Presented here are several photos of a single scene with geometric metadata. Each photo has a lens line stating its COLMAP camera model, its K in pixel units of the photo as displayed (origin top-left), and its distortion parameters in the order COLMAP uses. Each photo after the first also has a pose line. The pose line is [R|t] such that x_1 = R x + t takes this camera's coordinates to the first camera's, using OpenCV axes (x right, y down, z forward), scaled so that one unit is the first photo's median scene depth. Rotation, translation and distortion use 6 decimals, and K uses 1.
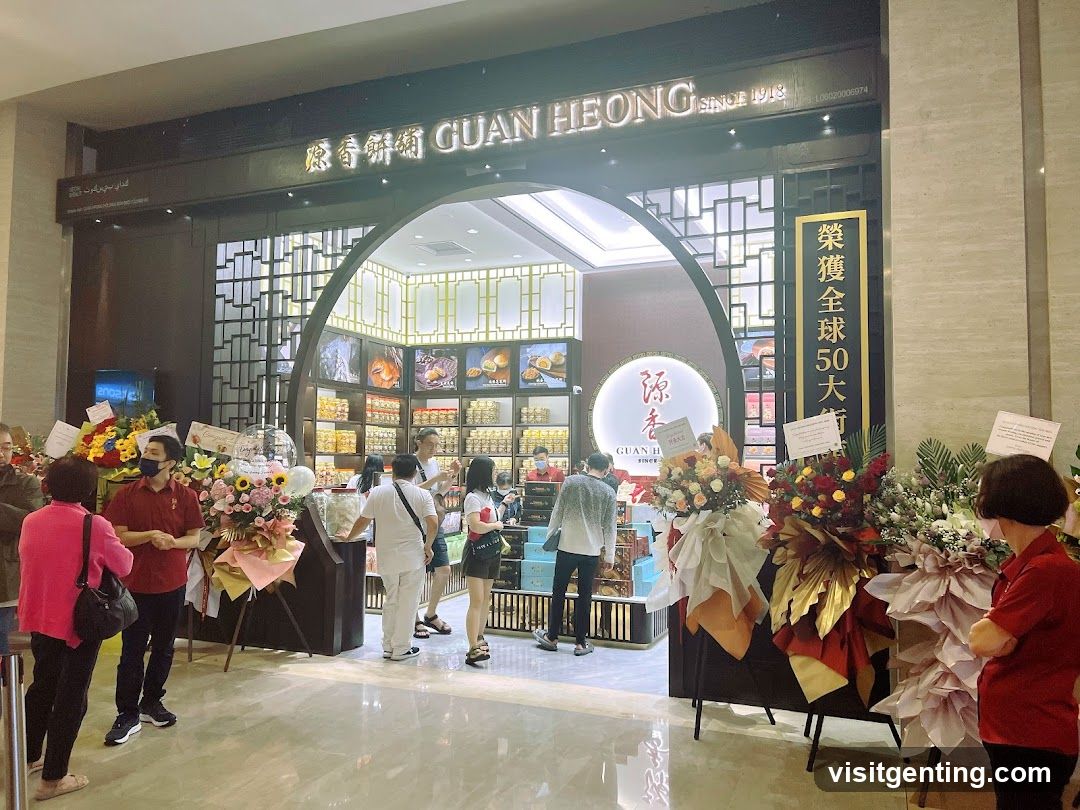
lens RADIAL K [[843.6, 0, 539.1], [0, 843.6, 408.0], [0, 0, 1]] dist [0.001883, 0.000019]
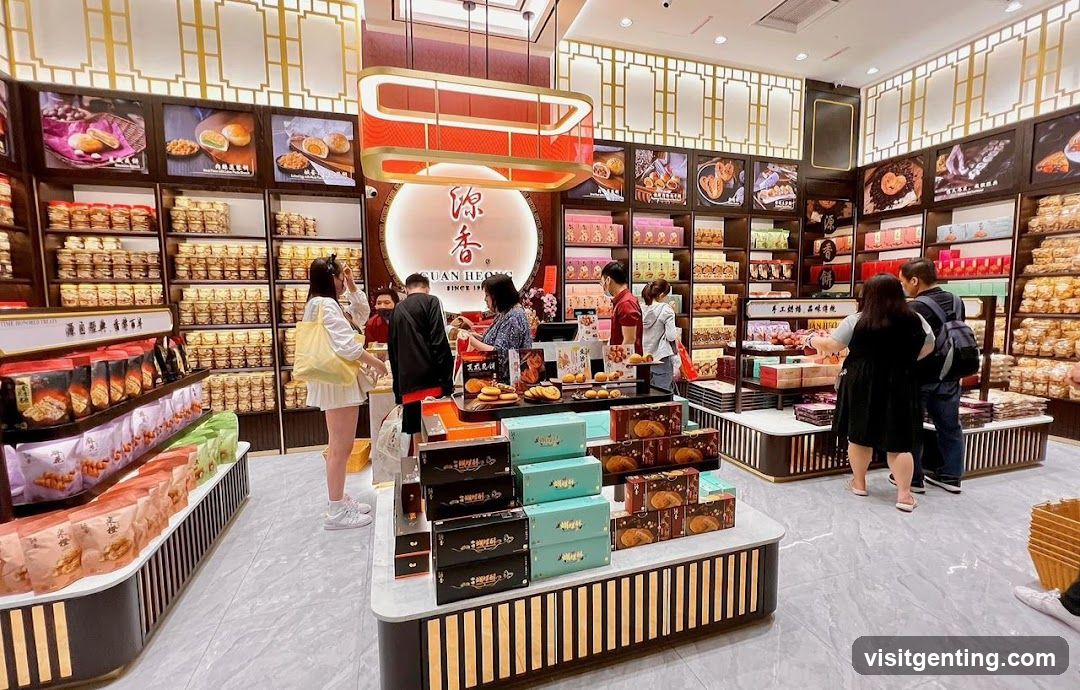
lens RADIAL K [[471.0, 0, 541.6], [0, 471.0, 335.7], [0, 0, 1]] dist [-0.003315, -0.000049]
pose [[0.761984, -0.072485, 0.643527, -0.109980], [-0.030555, 0.988585, 0.147530, 0.036055], [-0.646875, -0.132078, 0.751071, 0.561937]]
